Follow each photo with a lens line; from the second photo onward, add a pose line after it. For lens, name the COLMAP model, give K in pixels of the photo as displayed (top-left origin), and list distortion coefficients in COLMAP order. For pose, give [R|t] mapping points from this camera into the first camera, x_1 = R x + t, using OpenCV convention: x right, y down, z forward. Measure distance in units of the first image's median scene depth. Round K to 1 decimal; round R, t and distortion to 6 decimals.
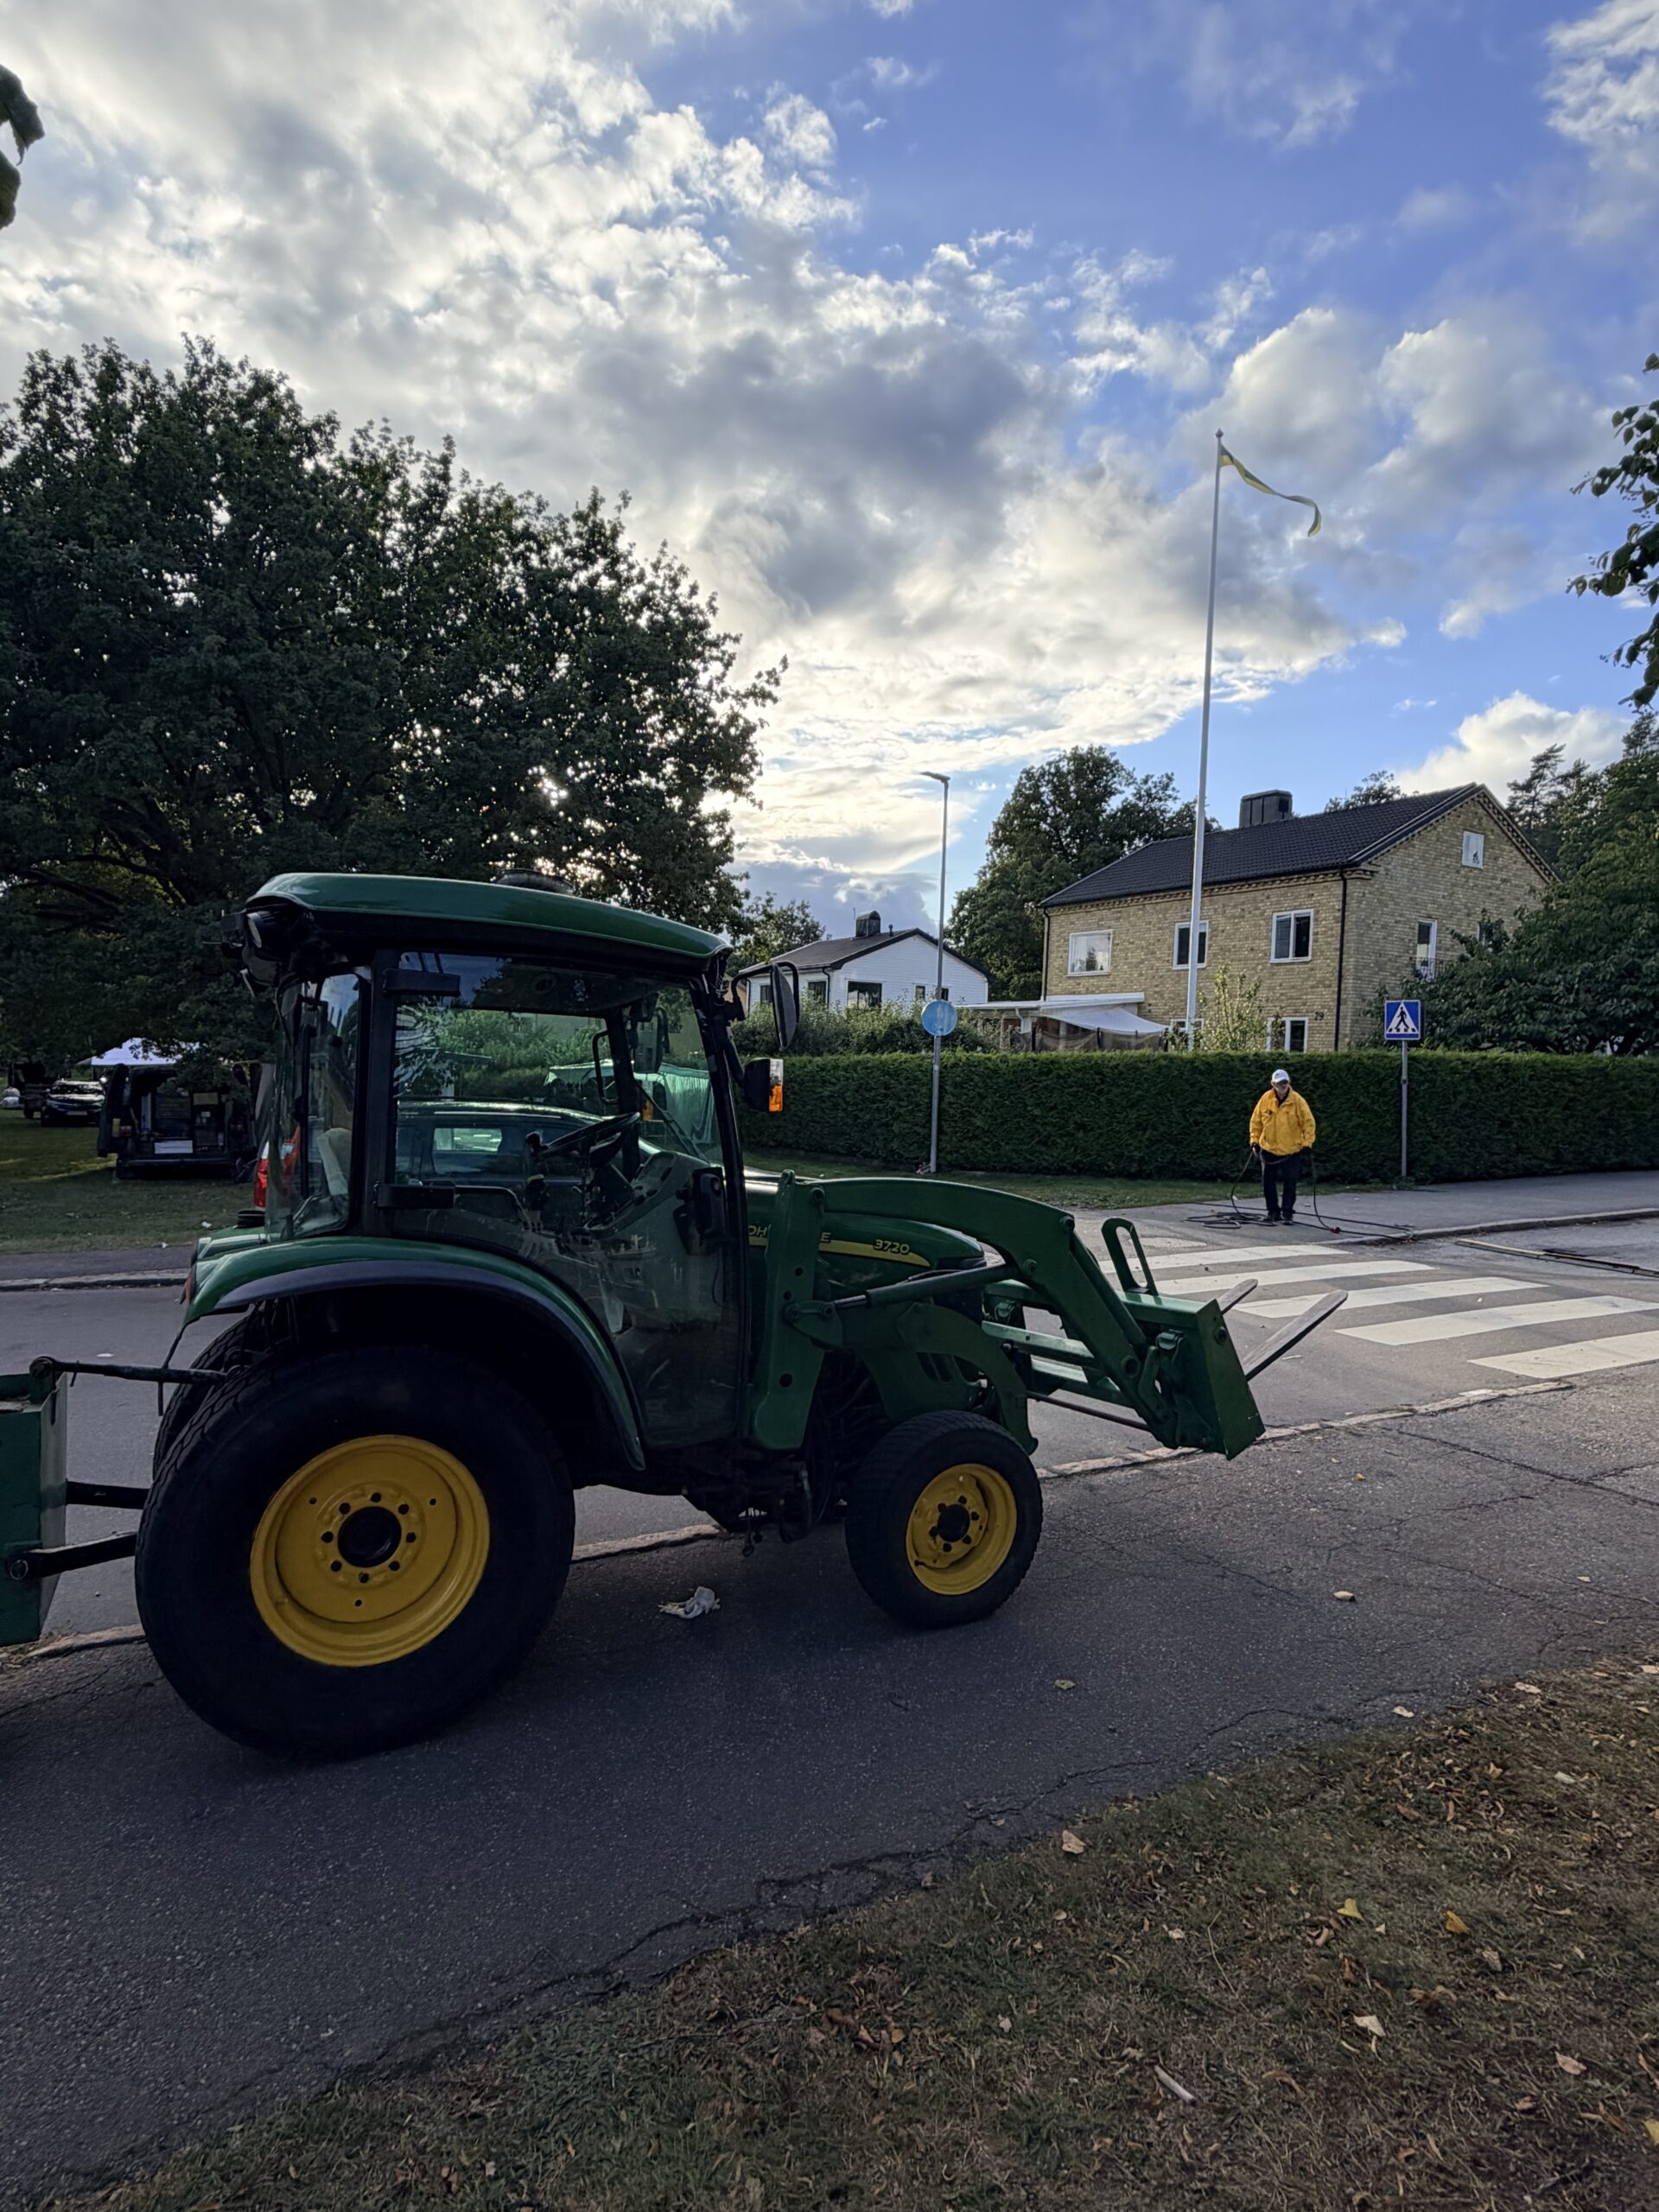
lens RADIAL K [[1220.0, 0, 829.5], [0, 1220.0, 1106.0], [0, 0, 1]] dist [0.000887, 0.000254]
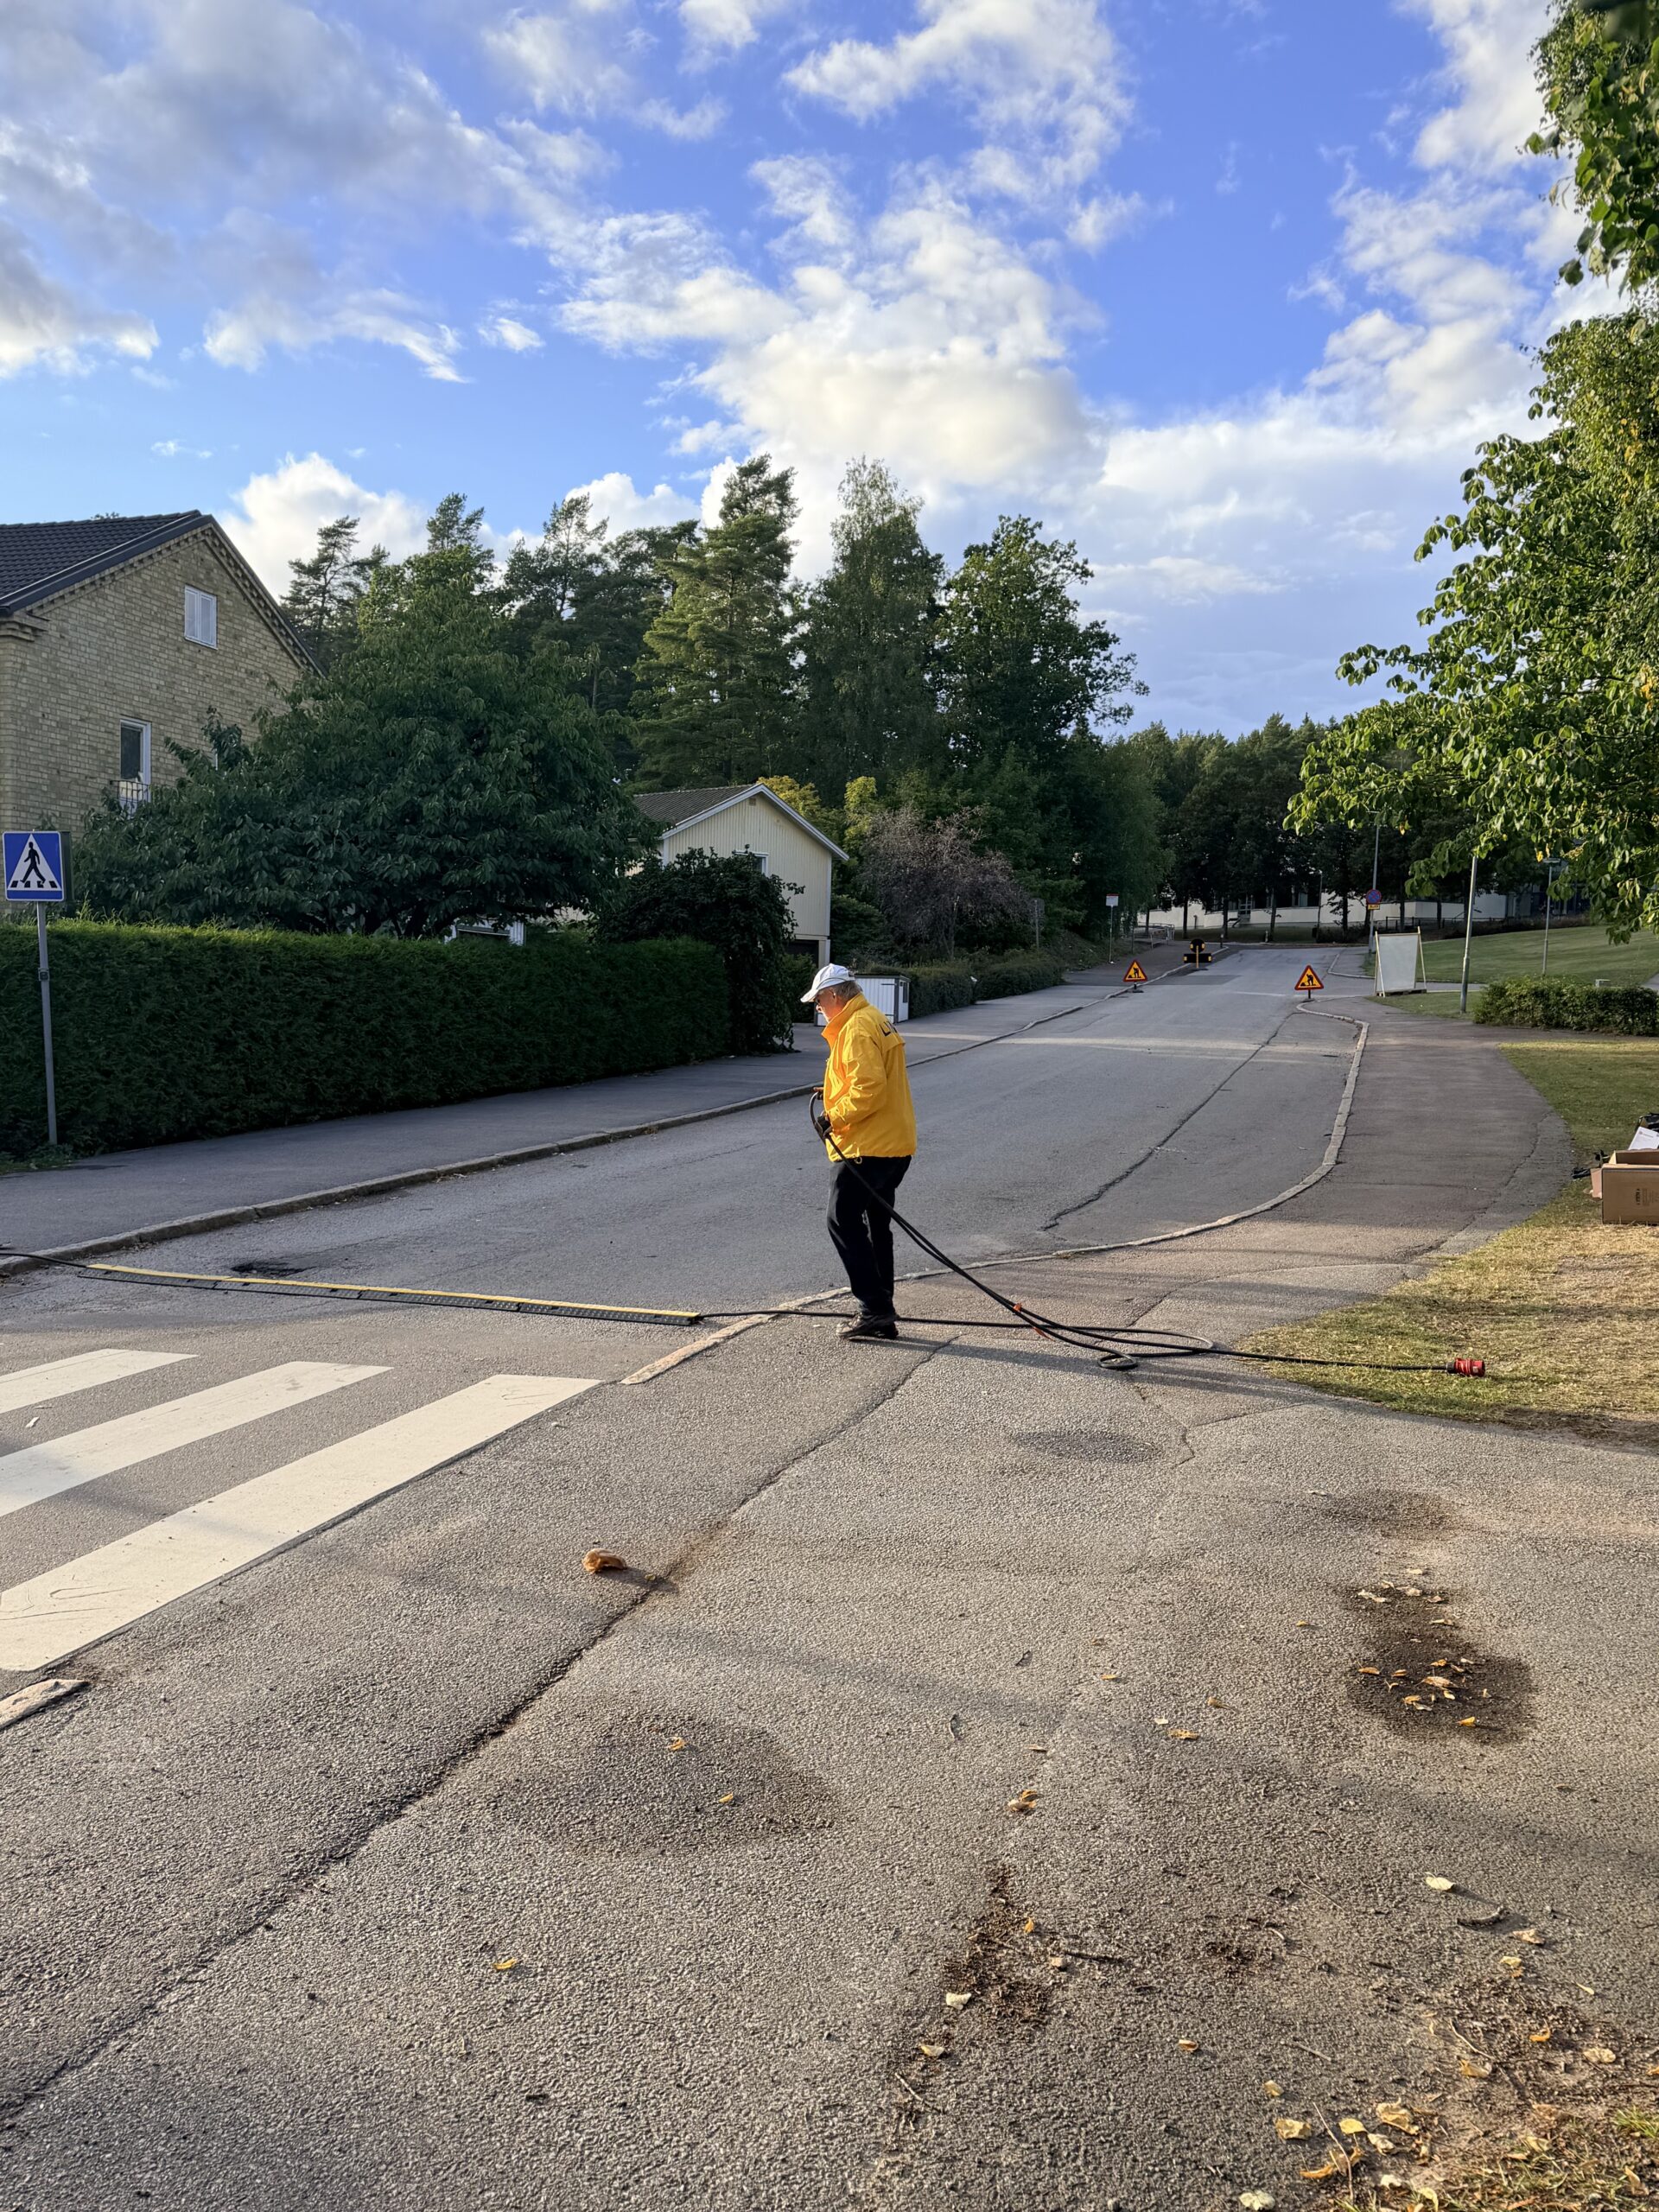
lens RADIAL K [[1806.2, 0, 829.5], [0, 1806.2, 1106.0], [0, 0, 1]] dist [0.001279, 0.000675]
pose [[0.711895, -0.057424, 0.699935, 0.108203], [0.026450, 0.998137, 0.054987, 0.002524], [-0.701788, -0.020632, 0.712087, 0.114770]]
